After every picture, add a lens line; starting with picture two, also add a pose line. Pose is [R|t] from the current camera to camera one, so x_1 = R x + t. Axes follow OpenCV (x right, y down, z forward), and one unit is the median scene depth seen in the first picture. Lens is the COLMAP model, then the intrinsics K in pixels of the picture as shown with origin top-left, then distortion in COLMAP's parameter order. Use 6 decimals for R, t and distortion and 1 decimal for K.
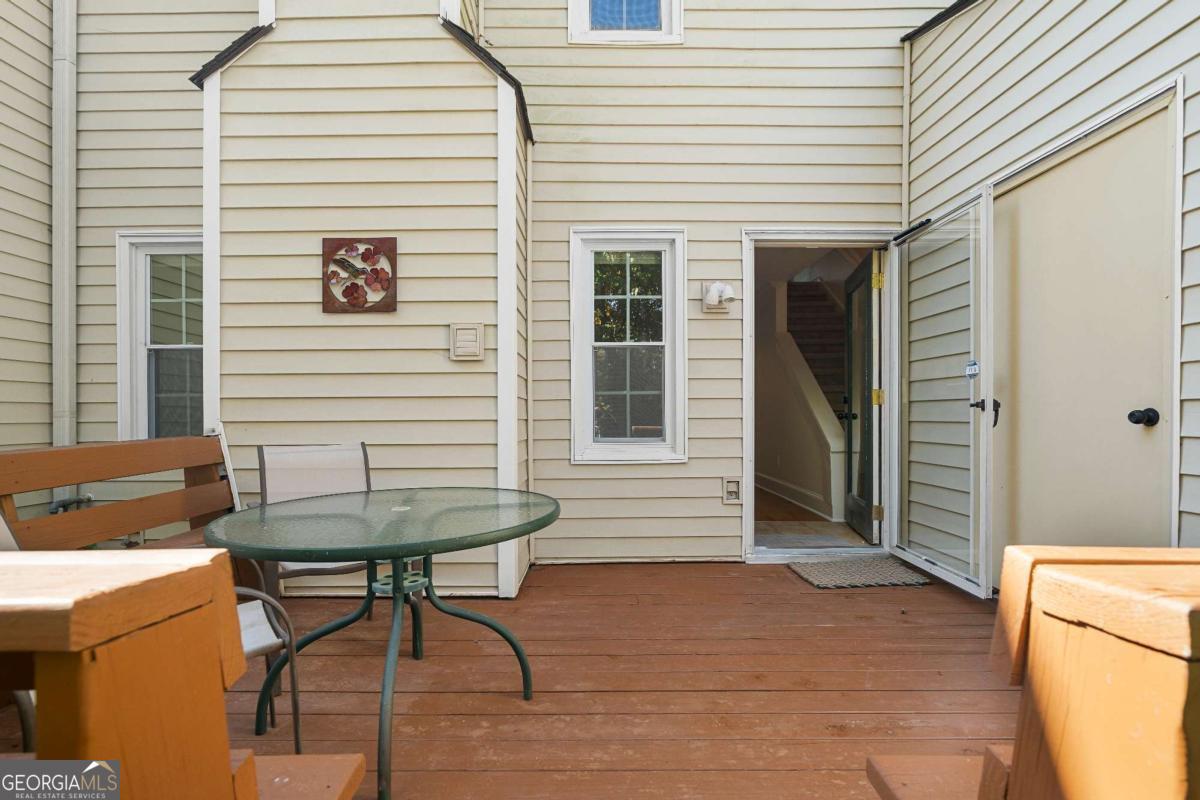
lens RADIAL K [[546.5, 0, 600.0], [0, 546.5, 400.0], [0, 0, 1]] dist [-0.006528, 0.000362]
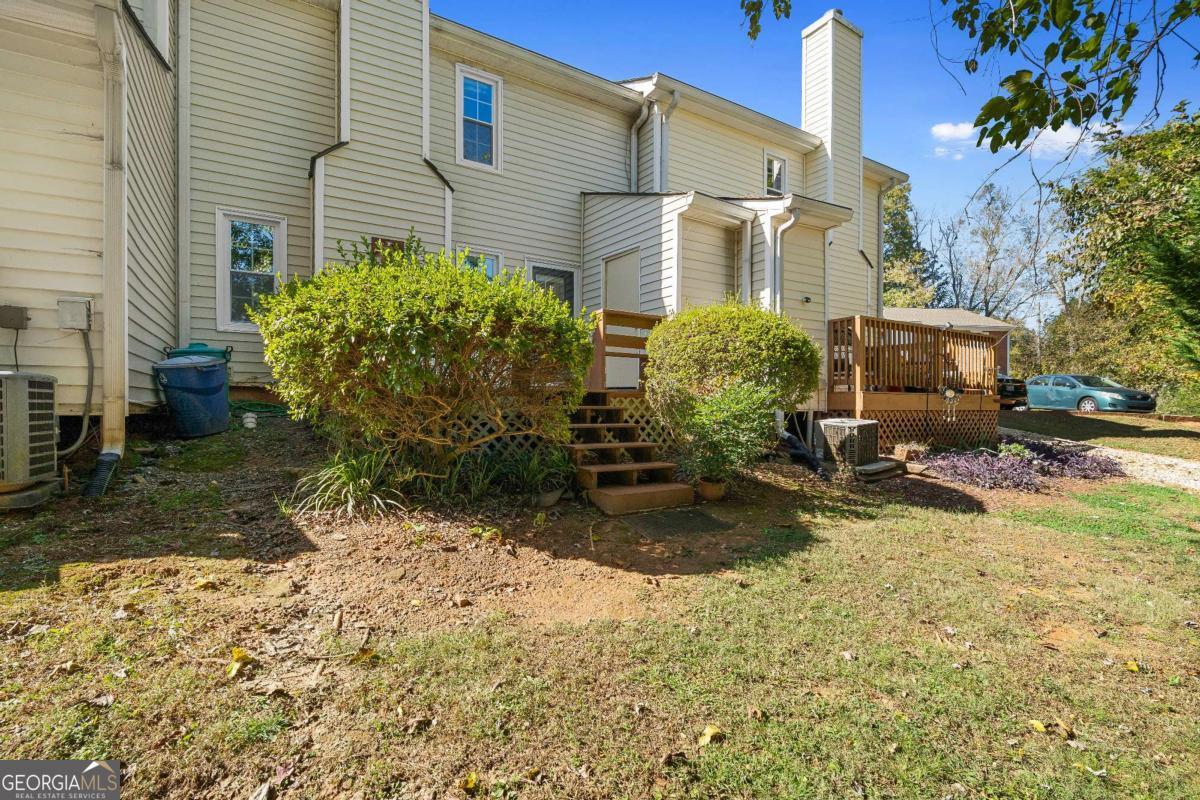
lens RADIAL K [[546.5, 0, 600.0], [0, 546.5, 400.0], [0, 0, 1]] dist [-0.006528, 0.000362]
pose [[0.845701, 0.009896, 0.533565, -0.925579], [-0.020332, 0.999700, 0.013684, 0.366358], [-0.533269, -0.022421, 0.845648, -1.579471]]
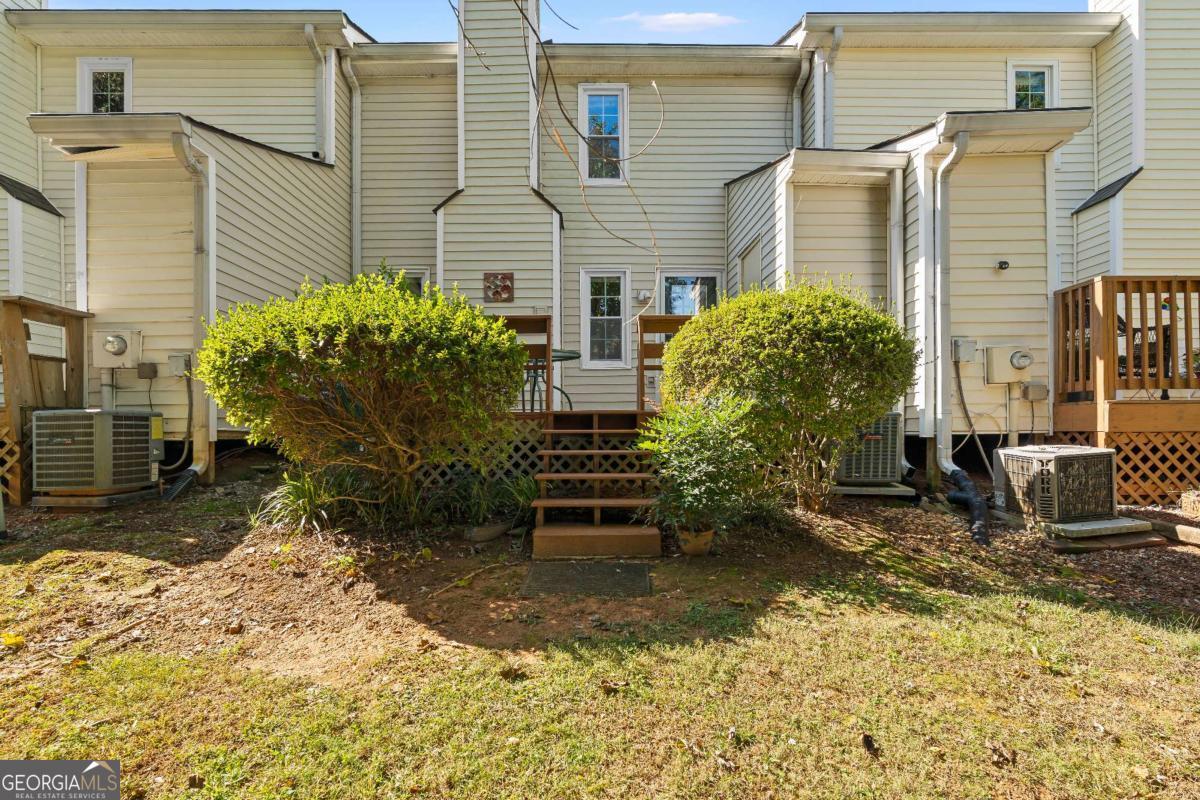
lens RADIAL K [[556.5, 0, 608.1], [0, 556.5, 421.5], [0, 0, 1]] dist [-0.015423, 0.007597]
pose [[0.999788, -0.004706, 0.020039, 0.015410], [0.004466, 0.999918, 0.012025, 0.369658], [-0.020094, -0.011932, 0.999727, -1.616752]]
